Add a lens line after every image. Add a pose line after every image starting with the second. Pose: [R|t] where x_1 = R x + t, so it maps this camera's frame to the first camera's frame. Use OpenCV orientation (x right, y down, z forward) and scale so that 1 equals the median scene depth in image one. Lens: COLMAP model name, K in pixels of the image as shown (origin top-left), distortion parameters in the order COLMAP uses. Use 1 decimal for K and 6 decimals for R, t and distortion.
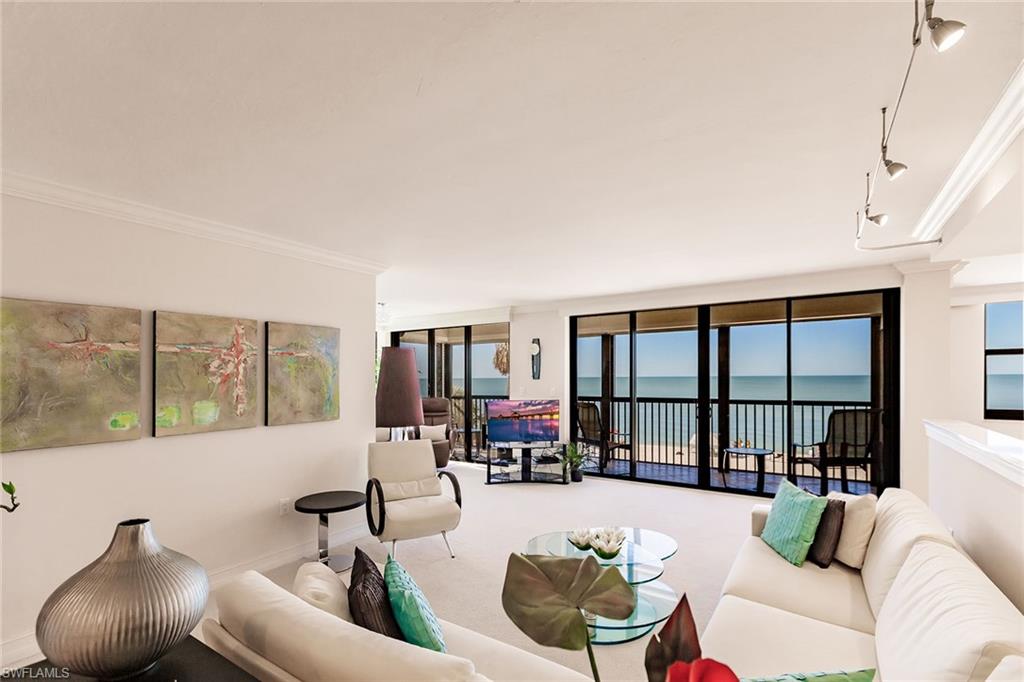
lens RADIAL K [[476.3, 0, 511.5], [0, 476.3, 379.4], [0, 0, 1]] dist [0.001261, 0.000327]
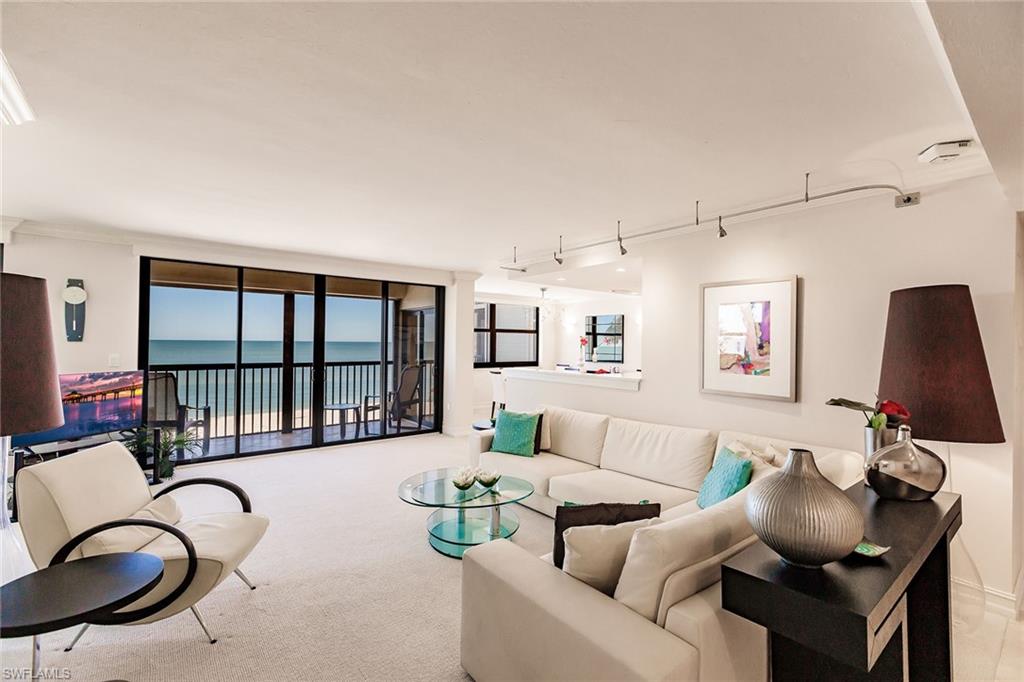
lens RADIAL K [[457.0, 0, 512.0], [0, 457.0, 341.0], [0, 0, 1]] dist [-0.002454, -0.000407]
pose [[0.299242, 0.018327, 0.954001, -0.401165], [-0.011679, 0.999811, -0.015544, 0.004218], [-0.954106, -0.006490, 0.299399, 0.254772]]
